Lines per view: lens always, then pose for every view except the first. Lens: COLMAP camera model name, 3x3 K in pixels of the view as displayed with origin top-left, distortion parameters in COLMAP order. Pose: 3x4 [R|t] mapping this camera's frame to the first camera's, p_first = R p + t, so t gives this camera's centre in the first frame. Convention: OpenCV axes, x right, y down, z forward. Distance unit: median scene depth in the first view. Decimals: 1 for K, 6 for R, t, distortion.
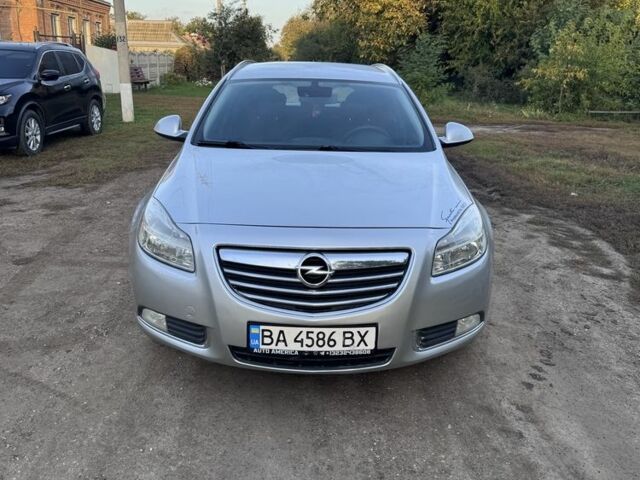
lens RADIAL K [[604.6, 0, 320.0], [0, 604.6, 240.0], [0, 0, 1]] dist [0.117650, -0.241361]
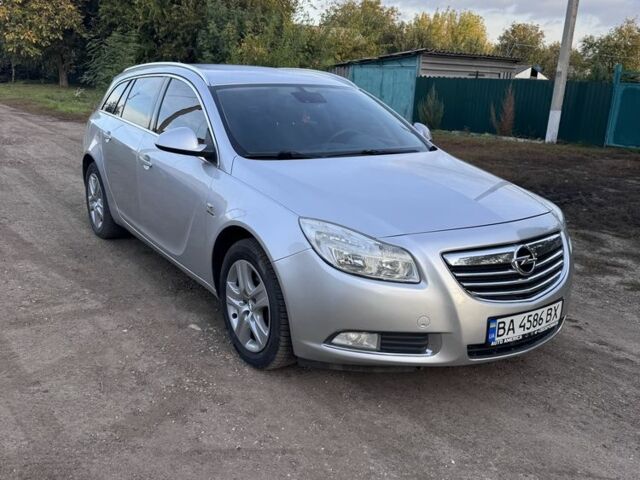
lens RADIAL K [[604.6, 0, 320.0], [0, 604.6, 240.0], [0, 0, 1]] dist [0.117650, -0.241361]
pose [[0.836556, -0.141118, 0.529395, -0.877210], [0.138343, 0.989356, 0.045117, -0.085999], [-0.530127, 0.035495, 0.847175, 0.239663]]
